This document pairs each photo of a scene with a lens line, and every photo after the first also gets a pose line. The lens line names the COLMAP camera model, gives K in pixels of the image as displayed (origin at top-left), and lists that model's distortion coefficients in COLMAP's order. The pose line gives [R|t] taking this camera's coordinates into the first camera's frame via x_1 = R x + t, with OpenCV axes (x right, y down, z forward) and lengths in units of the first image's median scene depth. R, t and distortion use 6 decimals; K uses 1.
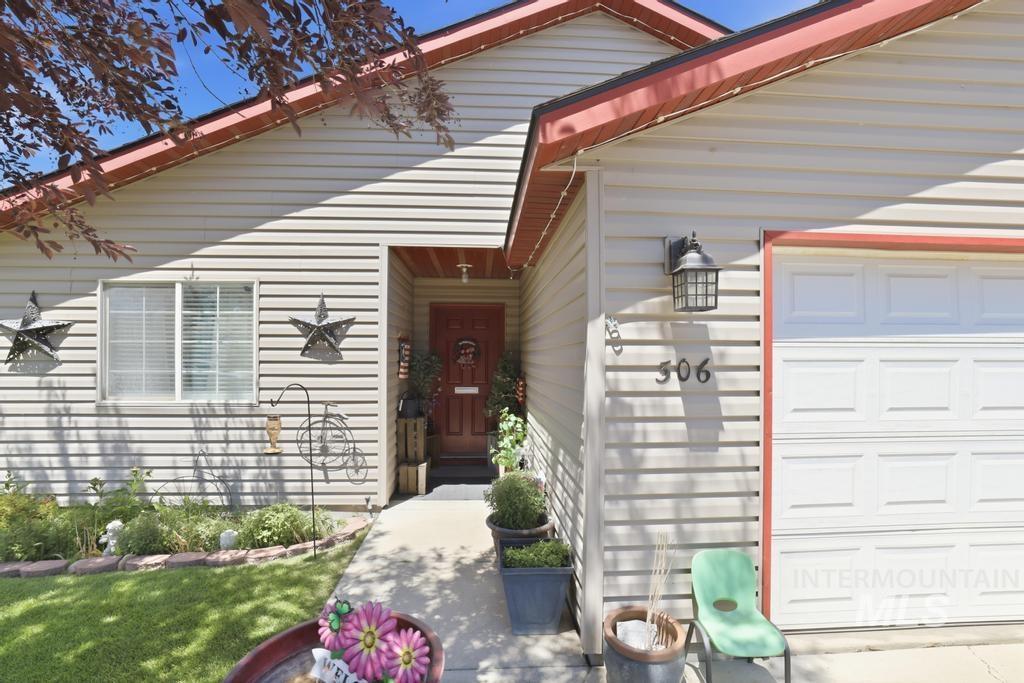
lens RADIAL K [[469.8, 0, 511.9], [0, 469.8, 362.6], [0, 0, 1]] dist [-0.000184, 0.000164]
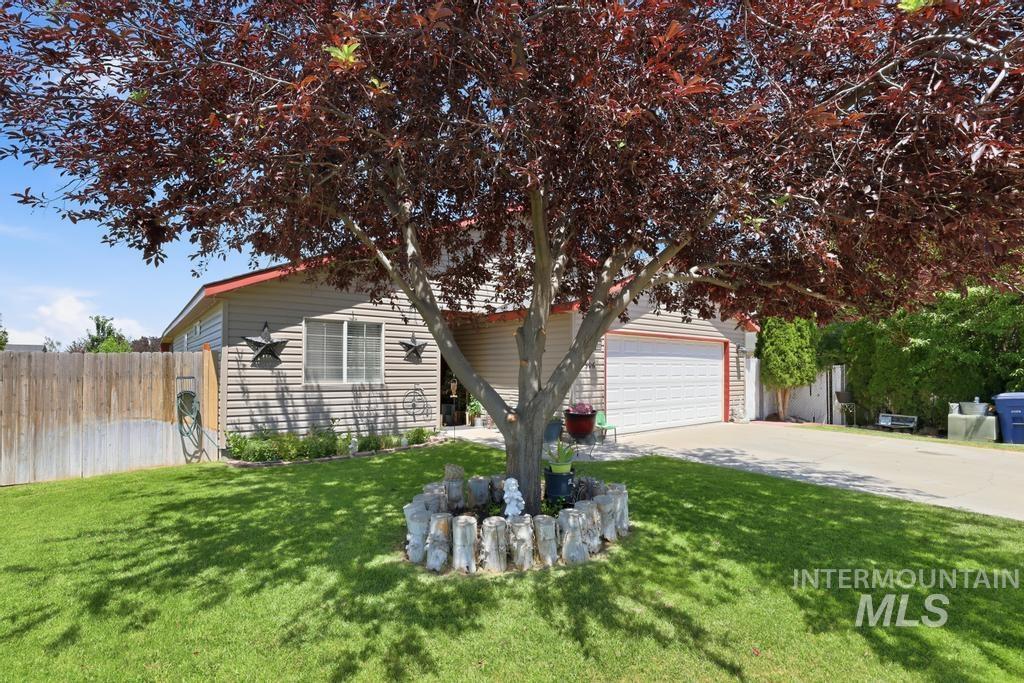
lens RADIAL K [[469.8, 0, 511.9], [0, 469.8, 362.6], [0, 0, 1]] dist [-0.000184, 0.000164]
pose [[0.811066, 0.009901, 0.584871, -1.287844], [0.004778, 0.999711, -0.023551, 0.046980], [-0.584935, 0.021896, 0.810785, -0.946915]]
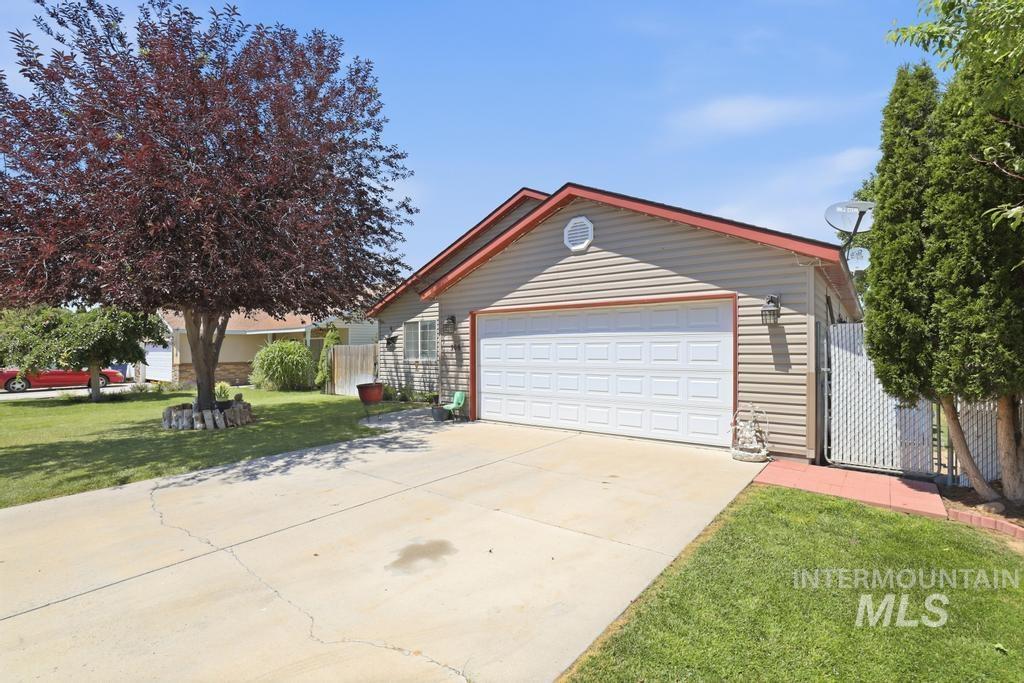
lens RADIAL K [[469.8, 0, 511.9], [0, 469.8, 362.6], [0, 0, 1]] dist [-0.000184, 0.000164]
pose [[0.747147, 0.011301, -0.664562, 1.797707], [0.005807, 0.999706, 0.023529, 0.029922], [0.664633, -0.021439, 0.746862, -0.904503]]
